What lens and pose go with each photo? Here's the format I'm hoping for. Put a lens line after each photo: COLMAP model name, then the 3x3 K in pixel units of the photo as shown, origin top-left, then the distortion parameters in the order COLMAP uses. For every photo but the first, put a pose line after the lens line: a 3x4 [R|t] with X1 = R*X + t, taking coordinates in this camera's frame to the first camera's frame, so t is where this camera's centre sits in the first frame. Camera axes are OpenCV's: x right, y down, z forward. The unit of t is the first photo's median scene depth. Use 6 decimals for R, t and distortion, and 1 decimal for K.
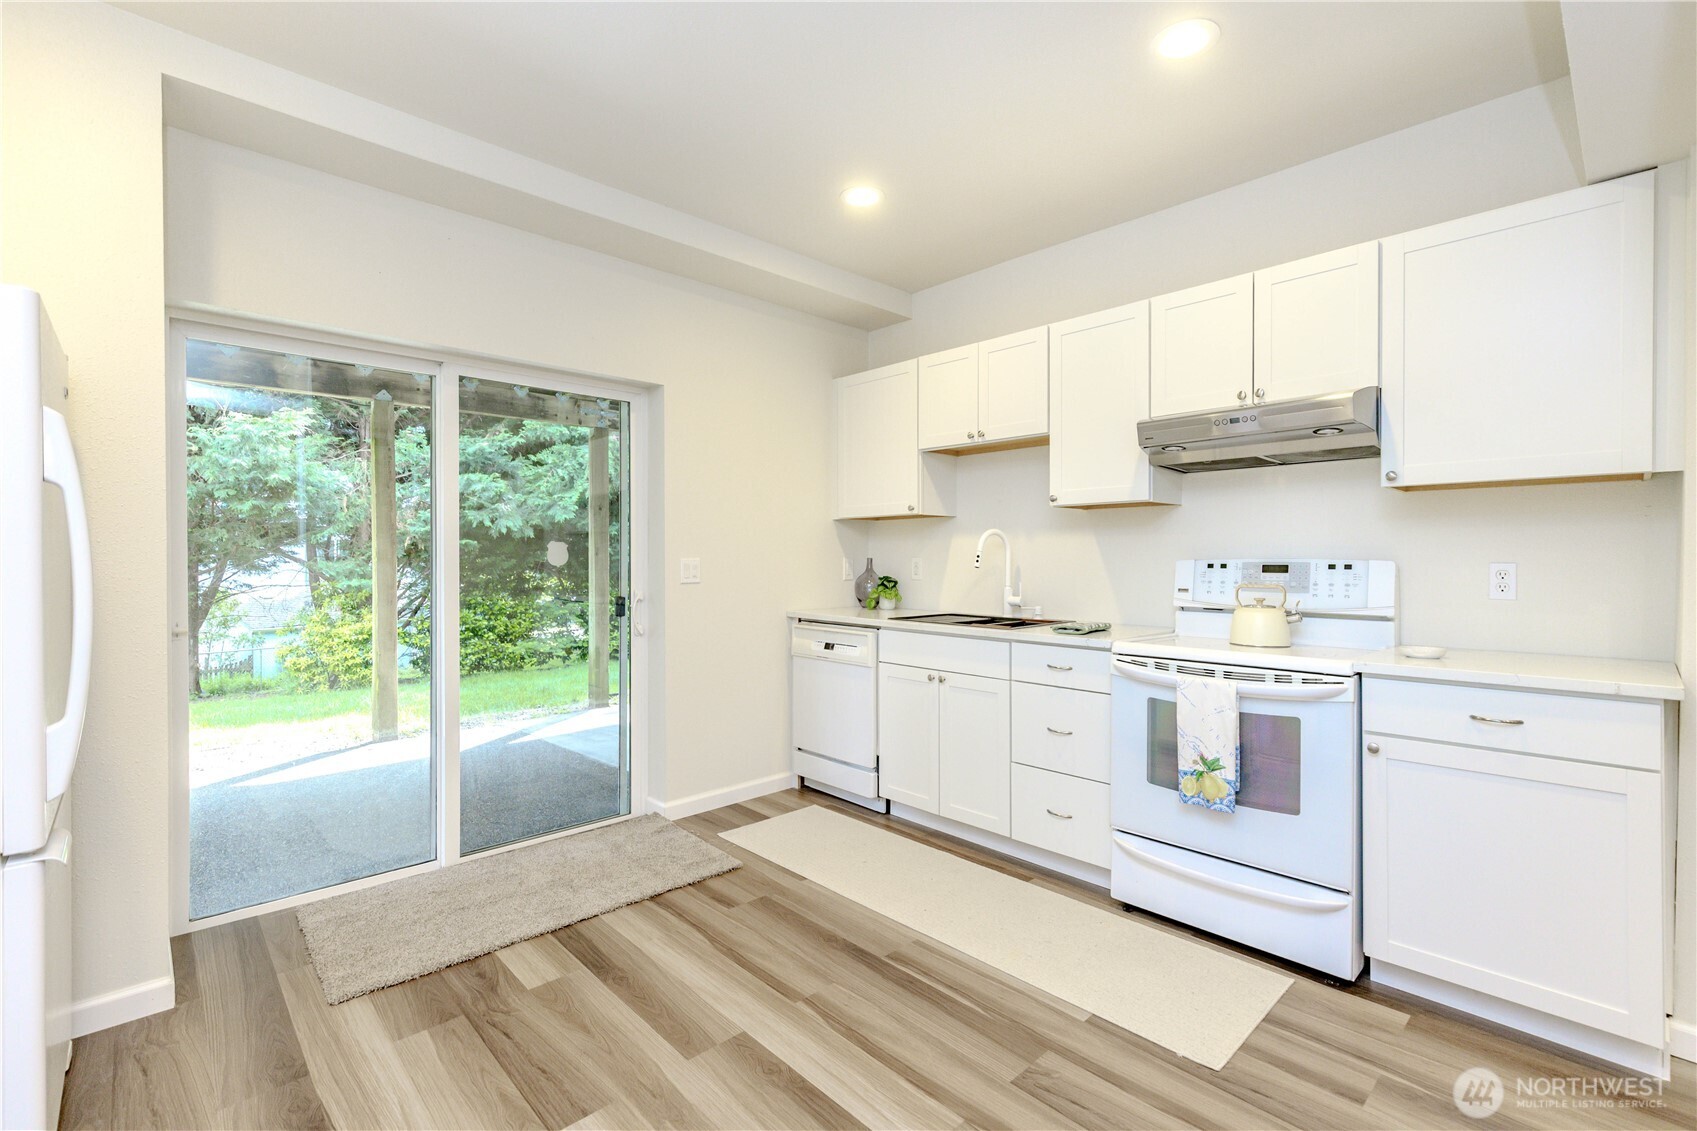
lens RADIAL K [[768.4, 0, 847.6], [0, 768.4, 560.0], [0, 0, 1]] dist [0.000365, -0.000288]
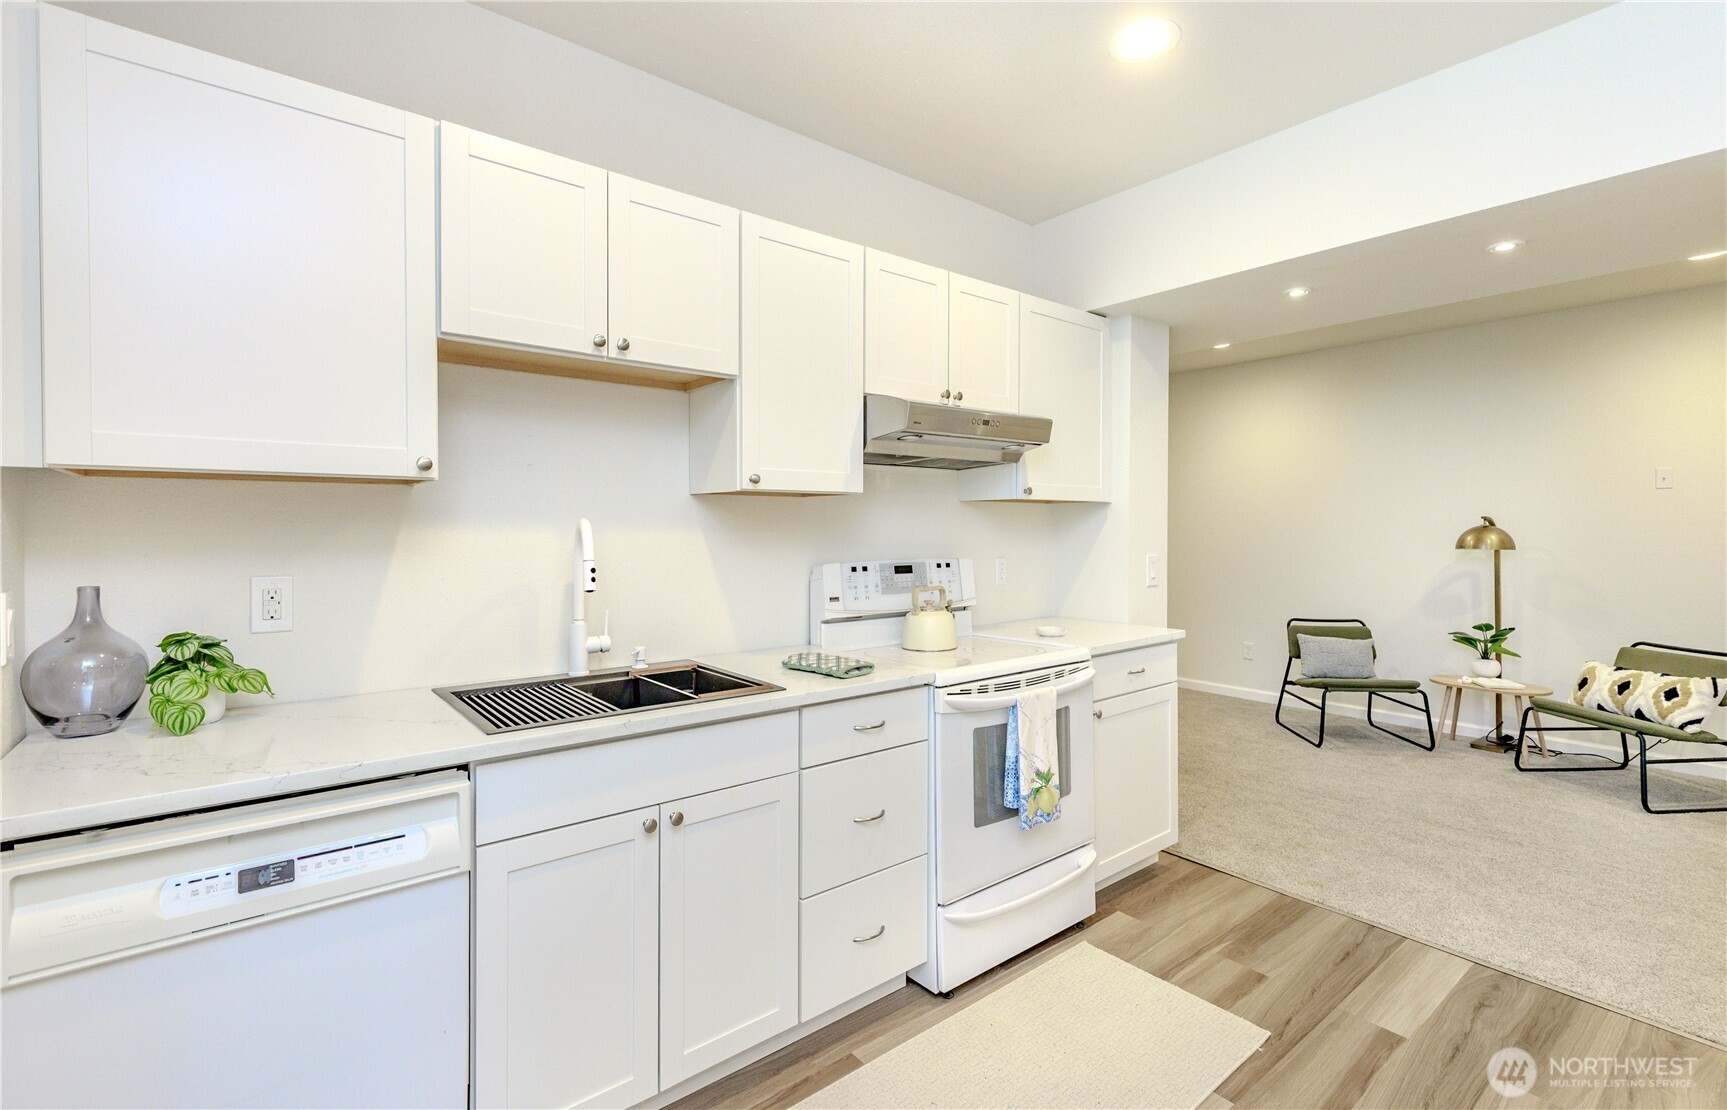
lens RADIAL K [[747.2, 0, 813.5], [0, 747.2, 535.2], [0, 0, 1]] dist [0.001059, 0.000094]
pose [[0.095882, -0.005923, 0.995375, -0.422809], [0.005423, 0.999971, 0.005428, -0.039398], [-0.995378, 0.004878, 0.095912, 1.023320]]
